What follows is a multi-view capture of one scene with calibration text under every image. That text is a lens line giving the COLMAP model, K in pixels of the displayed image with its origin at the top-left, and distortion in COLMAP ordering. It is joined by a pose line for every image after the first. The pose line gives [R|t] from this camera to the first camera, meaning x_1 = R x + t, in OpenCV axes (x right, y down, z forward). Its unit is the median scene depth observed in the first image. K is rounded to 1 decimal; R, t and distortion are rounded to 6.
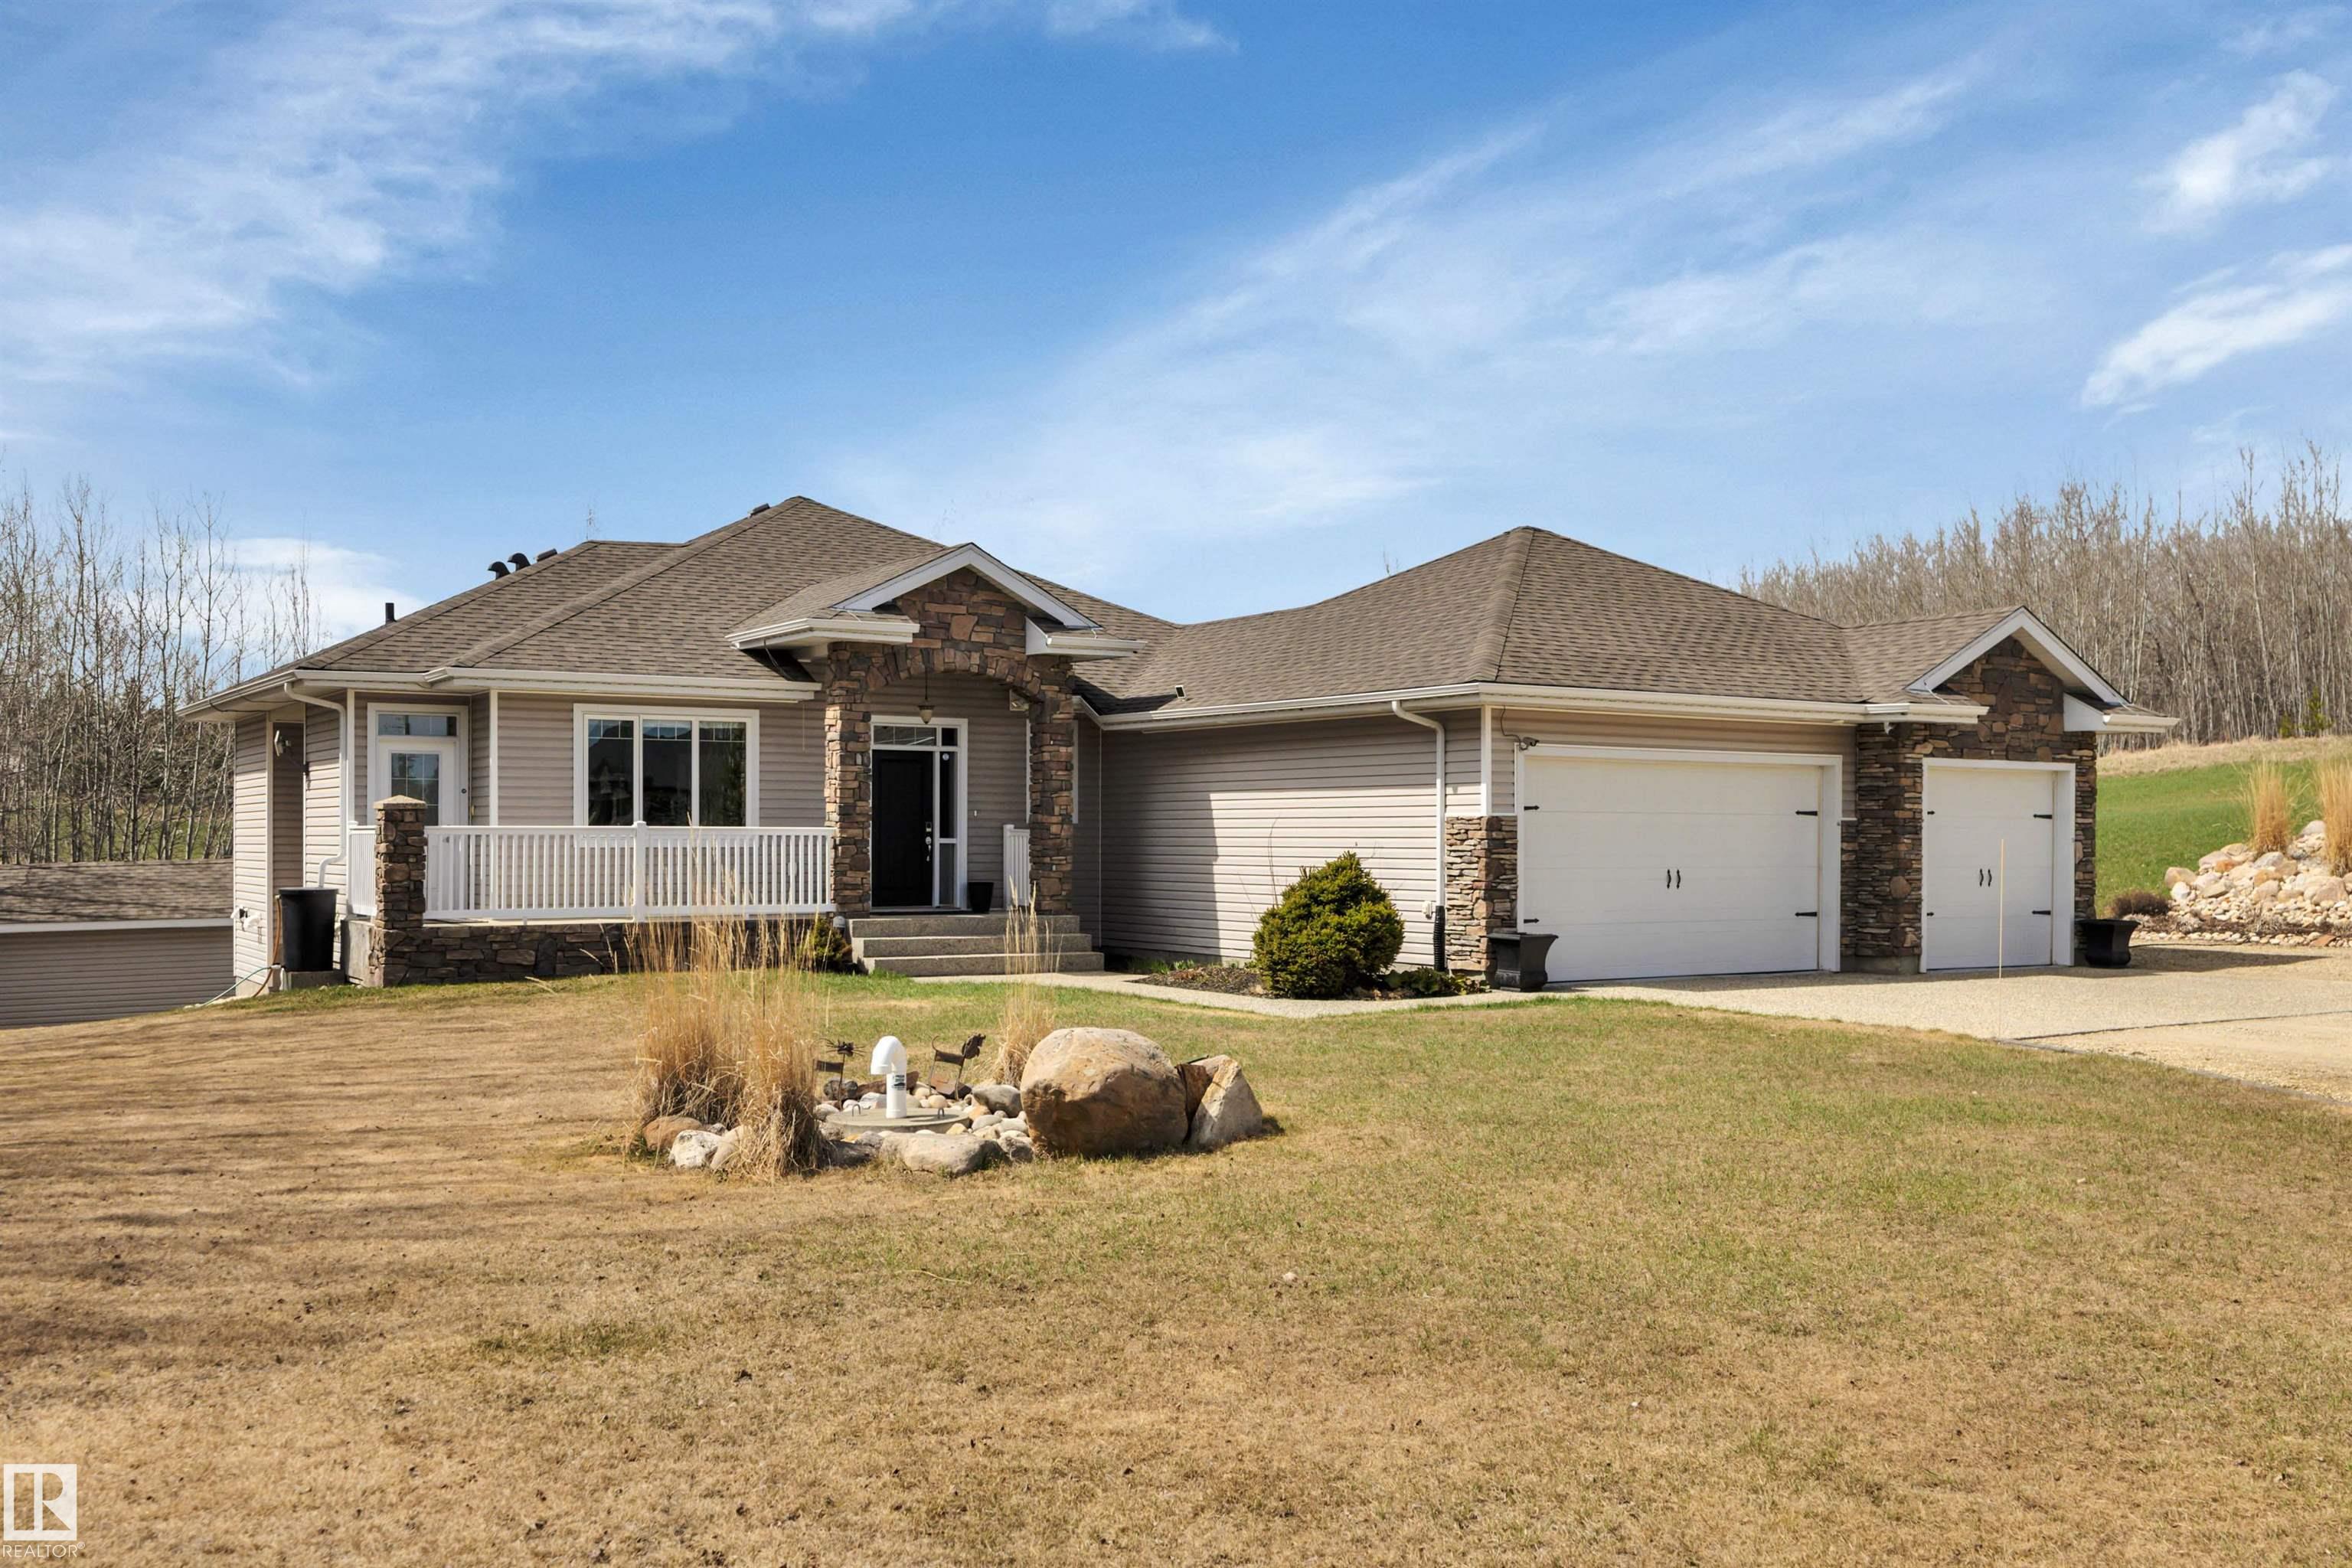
lens RADIAL K [[2075.1, 0, 1167.0], [0, 2075.1, 797.8], [0, 0, 1]] dist [-0.047989, 0.004390]
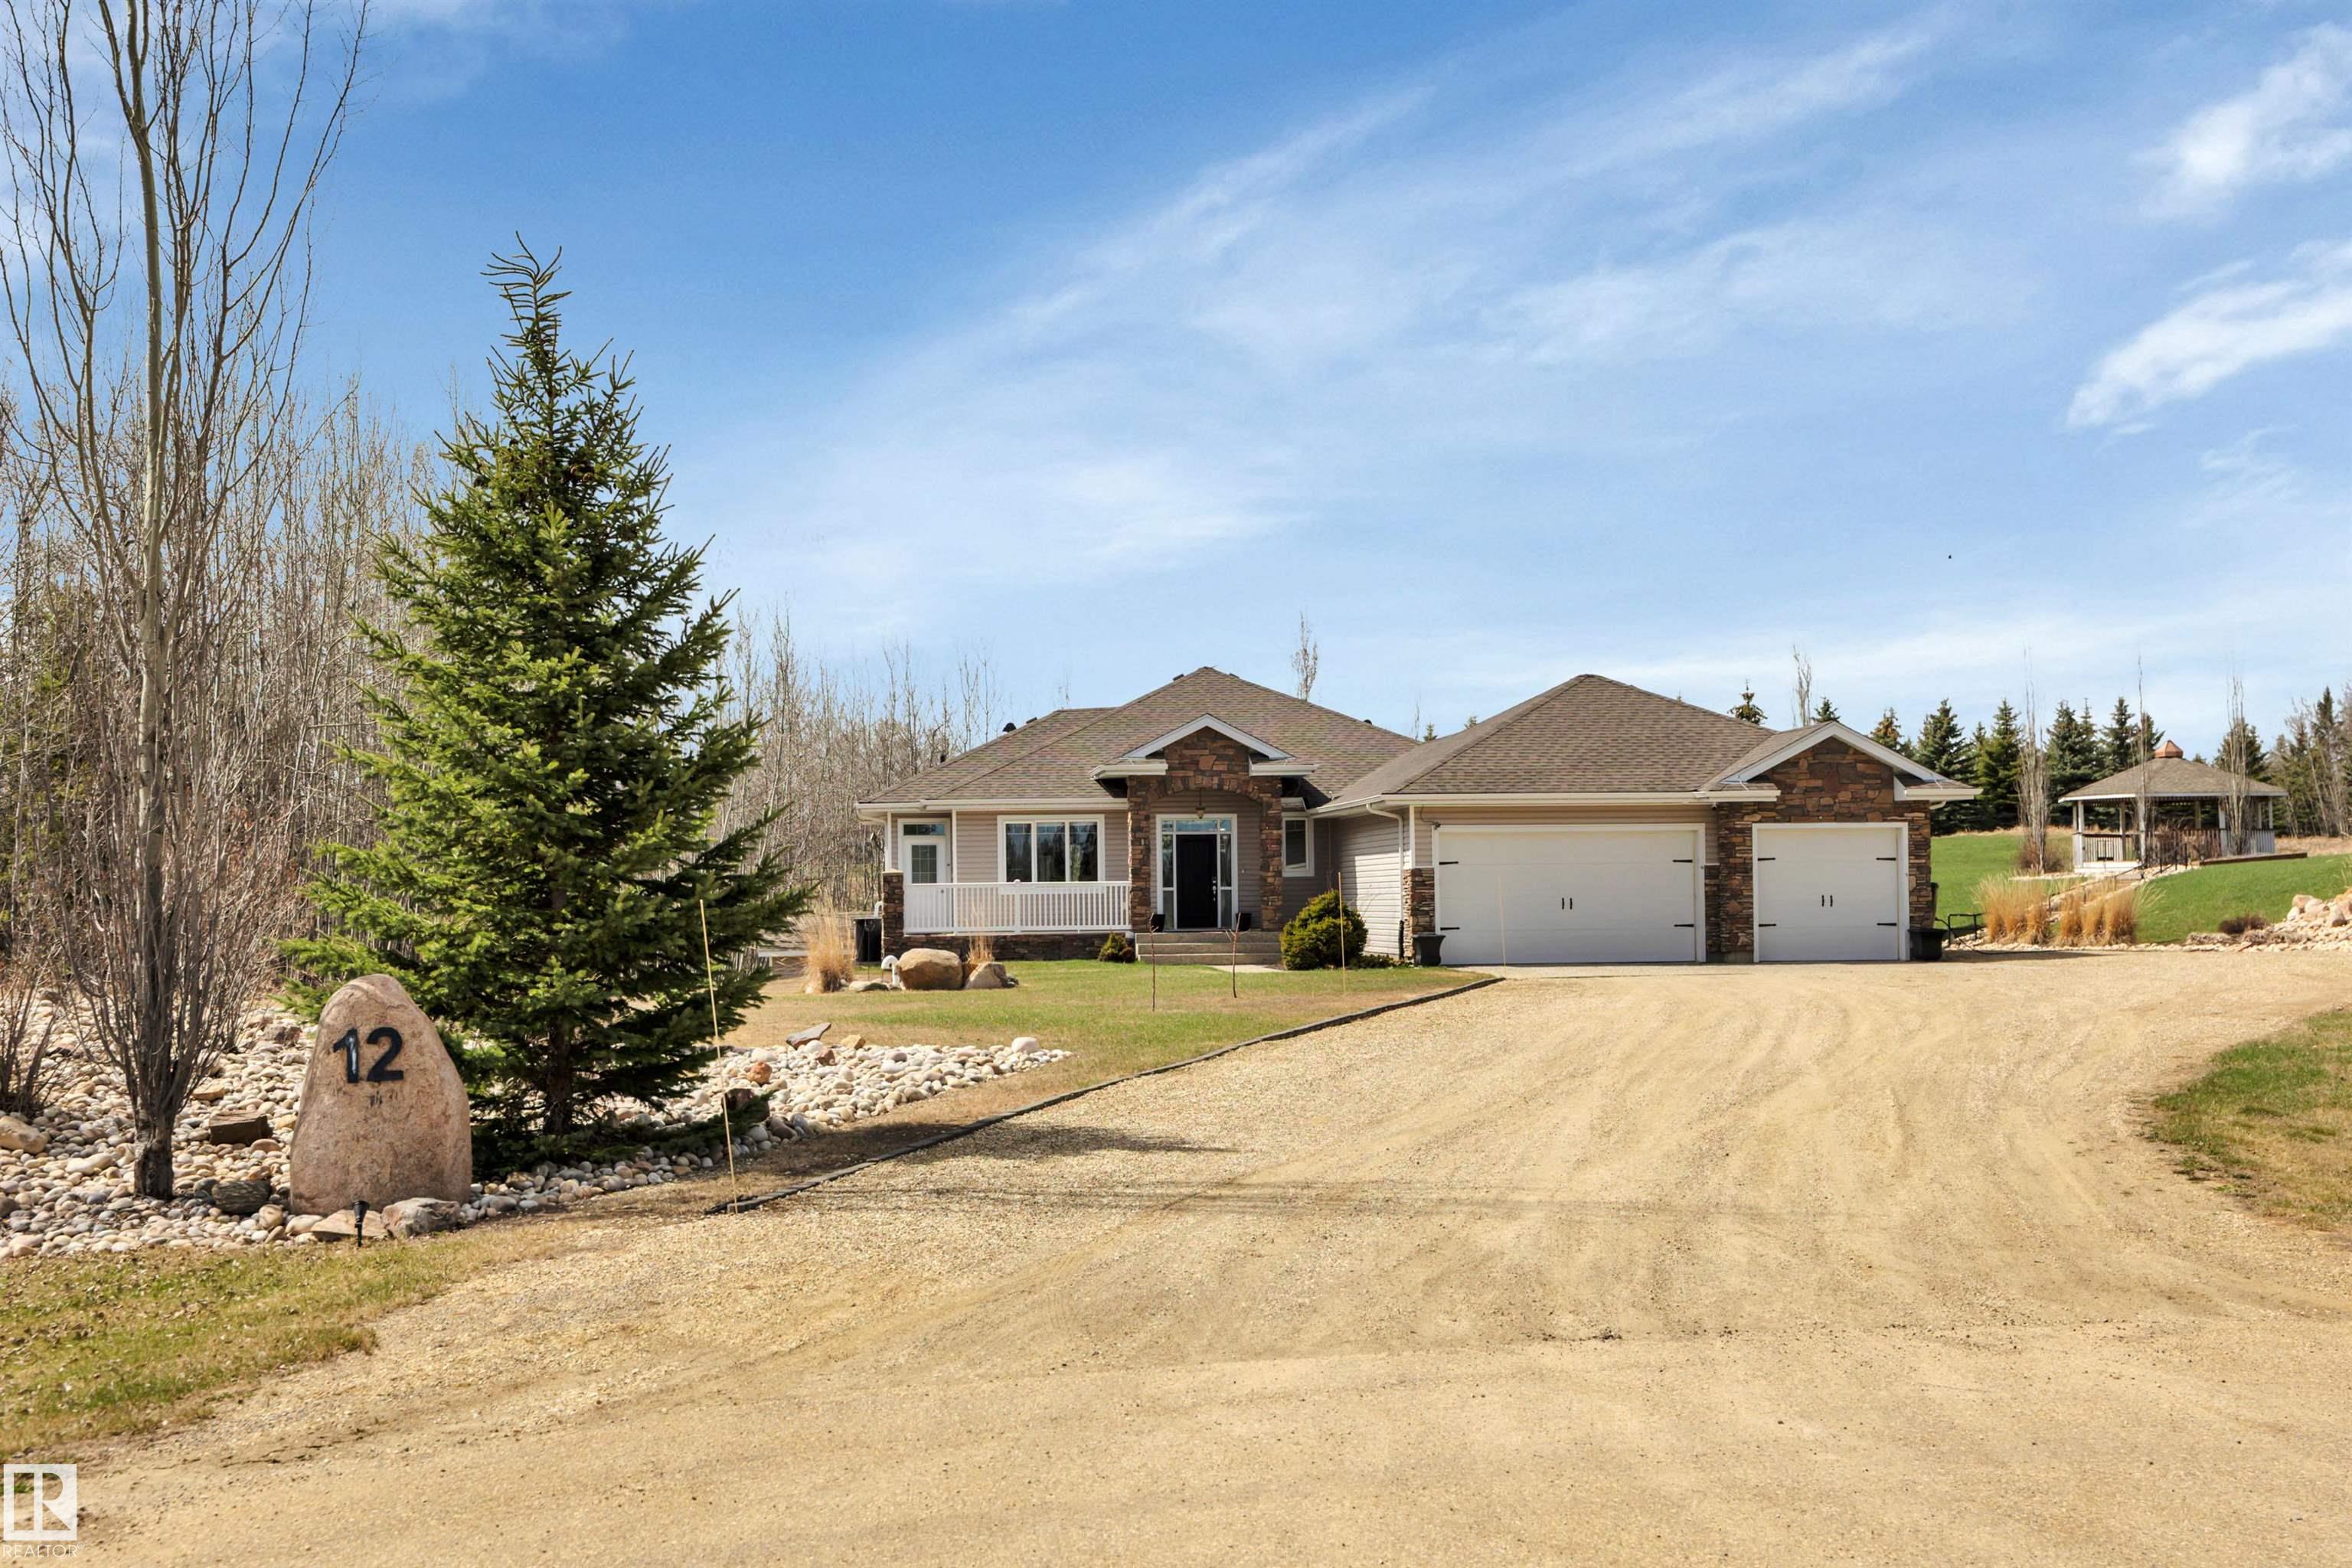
lens RADIAL K [[2365.3, 0, 1079.5], [0, 2365.3, 846.2], [0, 0, 1]] dist [-0.004904, 0.000000]
pose [[0.887097, -0.024901, -0.460911, 0.726005], [0.024199, 0.999680, -0.007434, -0.001495], [0.460948, -0.004559, 0.887415, -0.799463]]
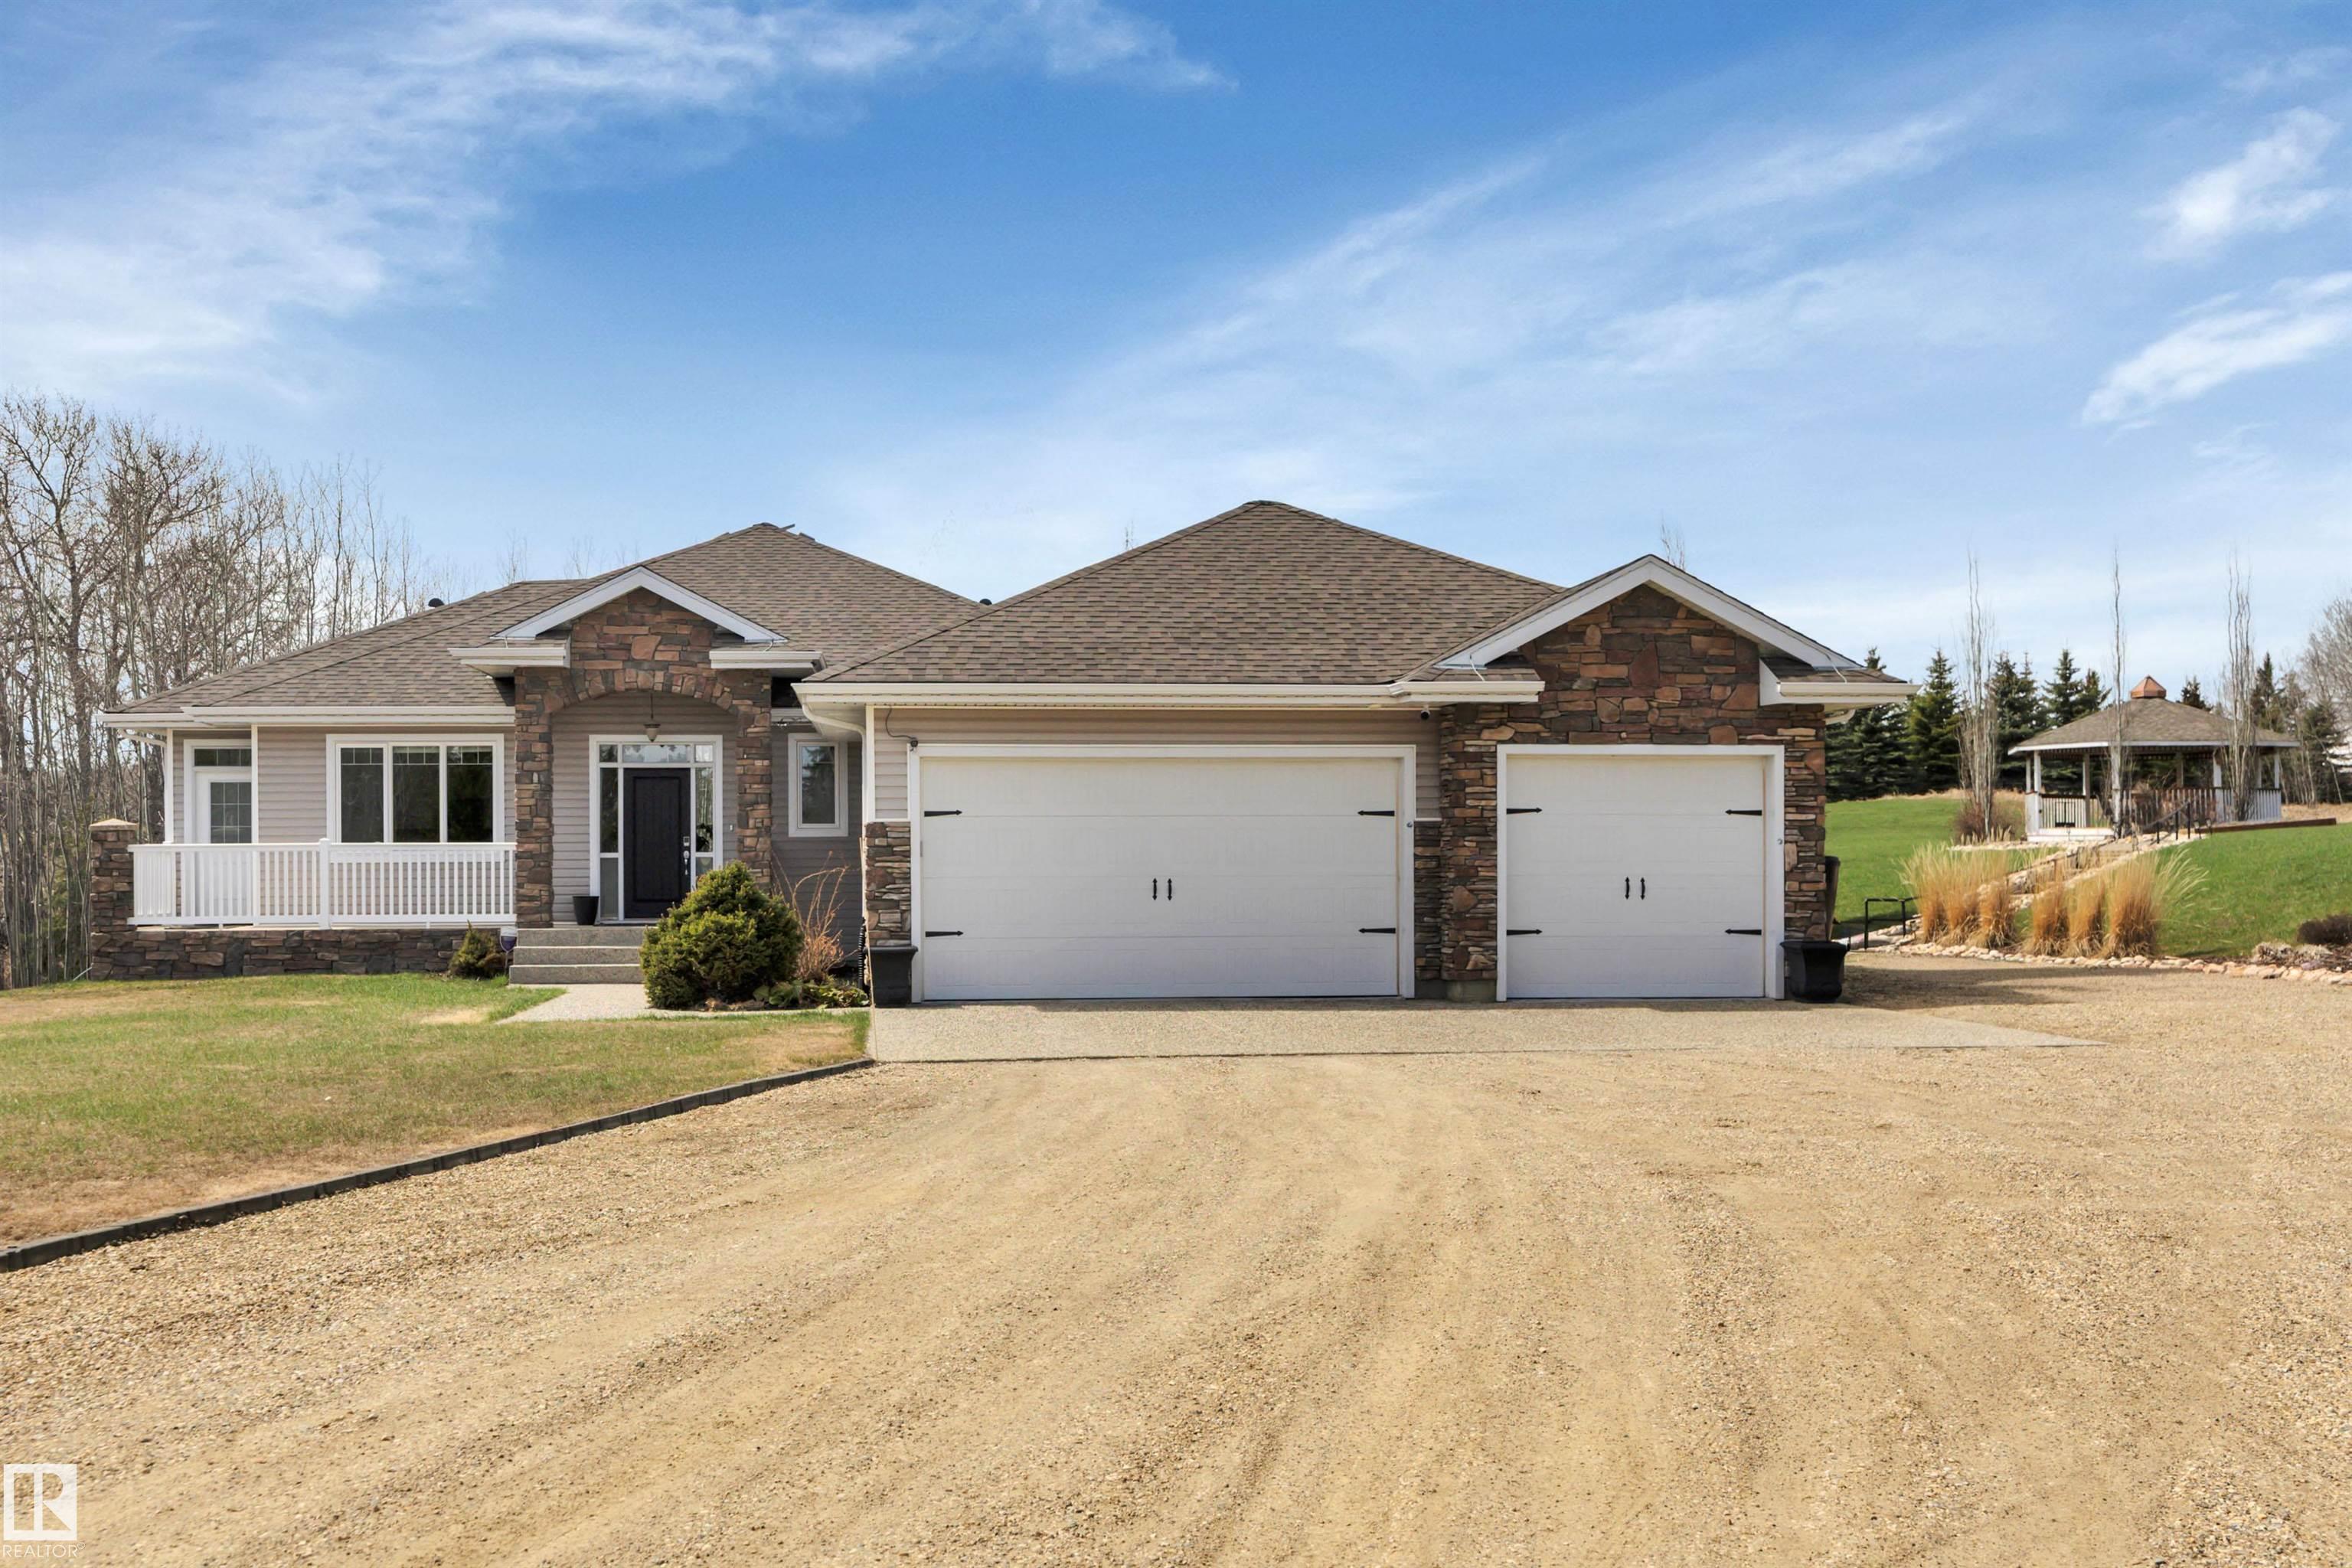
lens RADIAL K [[2207.1, 0, 1102.3], [0, 2207.1, 860.6], [0, 0, 1]] dist [-0.014897, 0.000000]
pose [[0.893389, -0.007418, -0.449223, 0.616442], [0.016071, 0.999751, 0.015453, 0.011015], [0.448996, -0.021025, 0.893286, 0.124045]]
